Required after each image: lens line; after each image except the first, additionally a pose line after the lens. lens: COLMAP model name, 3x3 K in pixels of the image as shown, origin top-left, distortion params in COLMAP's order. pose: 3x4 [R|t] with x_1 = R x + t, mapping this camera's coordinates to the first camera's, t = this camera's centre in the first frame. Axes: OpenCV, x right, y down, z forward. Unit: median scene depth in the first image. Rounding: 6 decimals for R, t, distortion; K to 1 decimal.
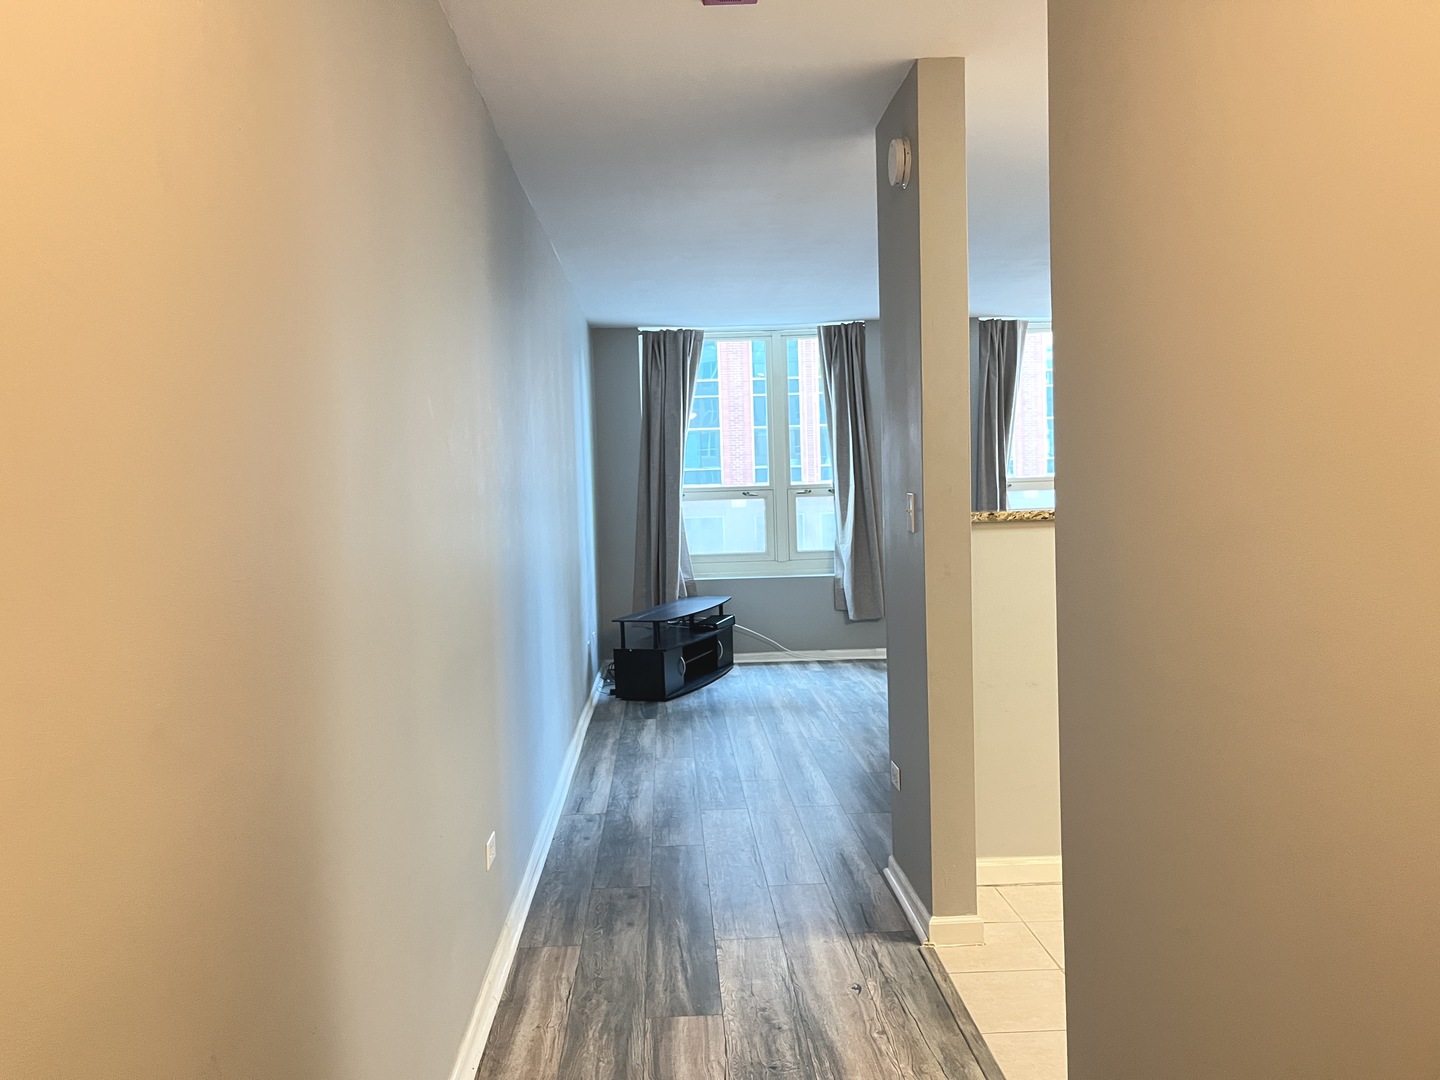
lens RADIAL K [[1084.7, 0, 718.1], [0, 1084.7, 537.4], [0, 0, 1]] dist [-0.000530, -0.000936]
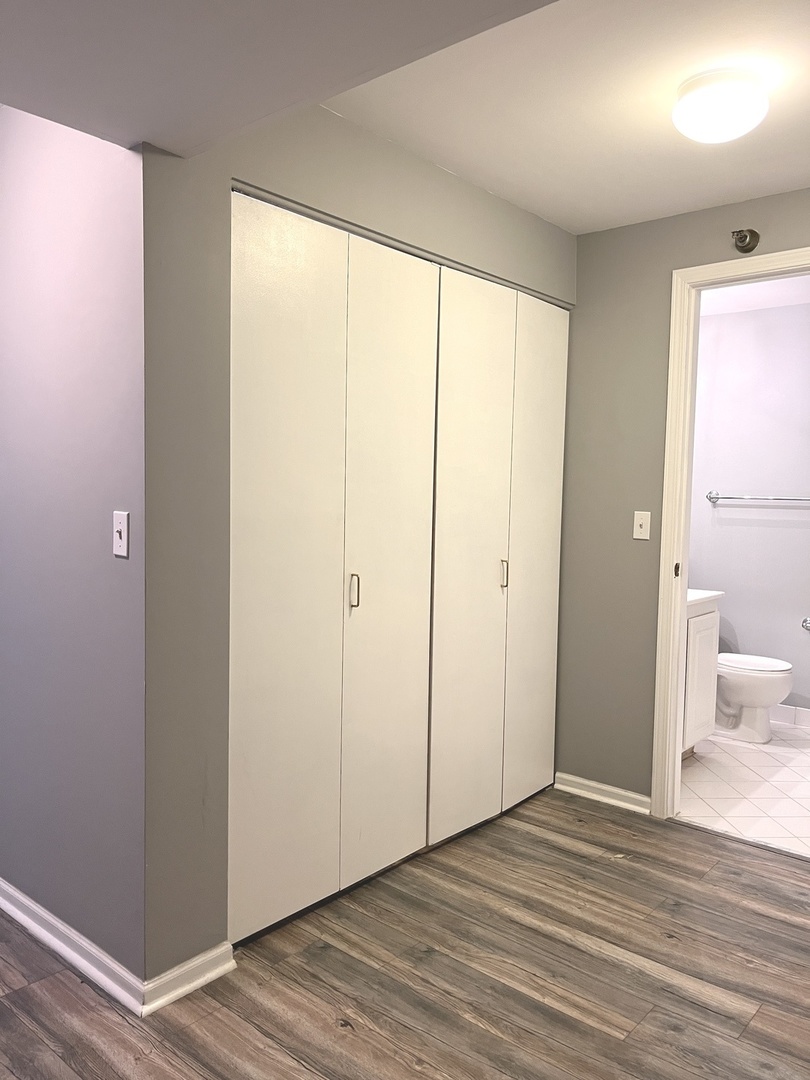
lens RADIAL K [[813.5, 0, 405.5], [0, 813.5, 540.8], [0, 0, 1]] dist [-0.000530, -0.000936]
pose [[0.685676, -0.017313, 0.727701, -0.362395], [0.010255, 0.999848, 0.014125, -0.030094], [-0.727835, -0.002223, 0.685749, 0.459469]]
